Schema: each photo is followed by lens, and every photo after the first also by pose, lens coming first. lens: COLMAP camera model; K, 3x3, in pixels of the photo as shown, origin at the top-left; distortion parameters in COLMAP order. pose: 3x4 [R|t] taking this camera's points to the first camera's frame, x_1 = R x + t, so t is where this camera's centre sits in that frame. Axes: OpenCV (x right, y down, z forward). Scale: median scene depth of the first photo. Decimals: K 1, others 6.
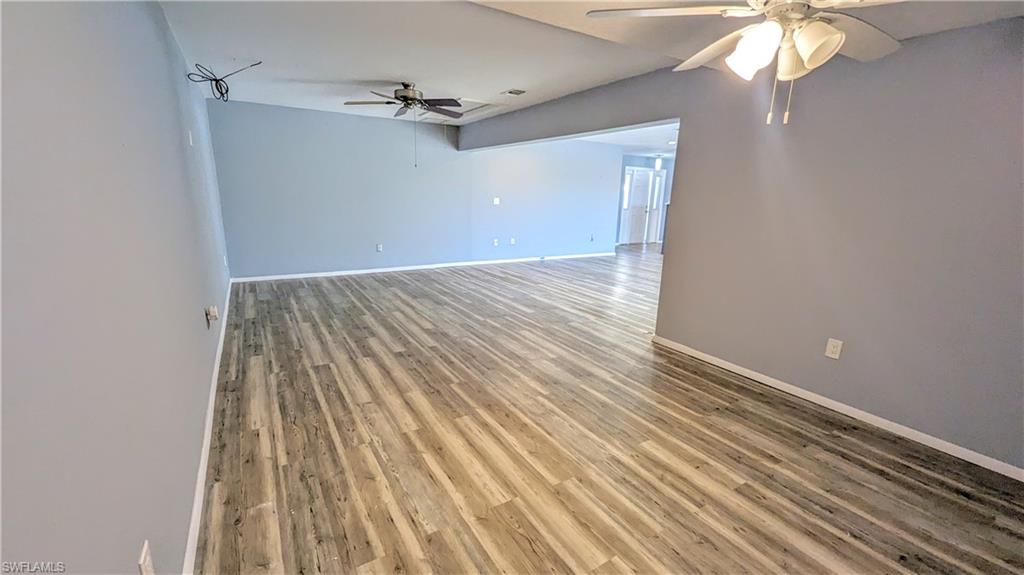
lens RADIAL K [[423.7, 0, 513.4], [0, 423.7, 291.9], [0, 0, 1]] dist [-0.000010, 0.000013]
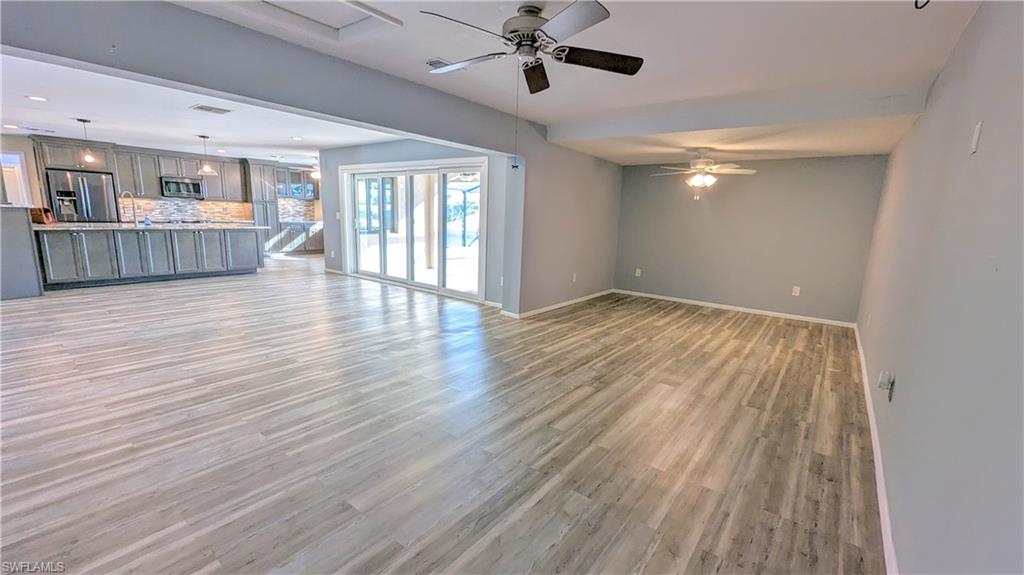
lens RADIAL K [[423.7, 0, 513.4], [0, 423.7, 291.9], [0, 0, 1]] dist [-0.000010, 0.000013]
pose [[-0.351057, -0.209811, 0.912545, -1.014852], [0.166907, 0.944943, 0.281469, -0.404375], [-0.921358, 0.251121, -0.296710, 1.616378]]
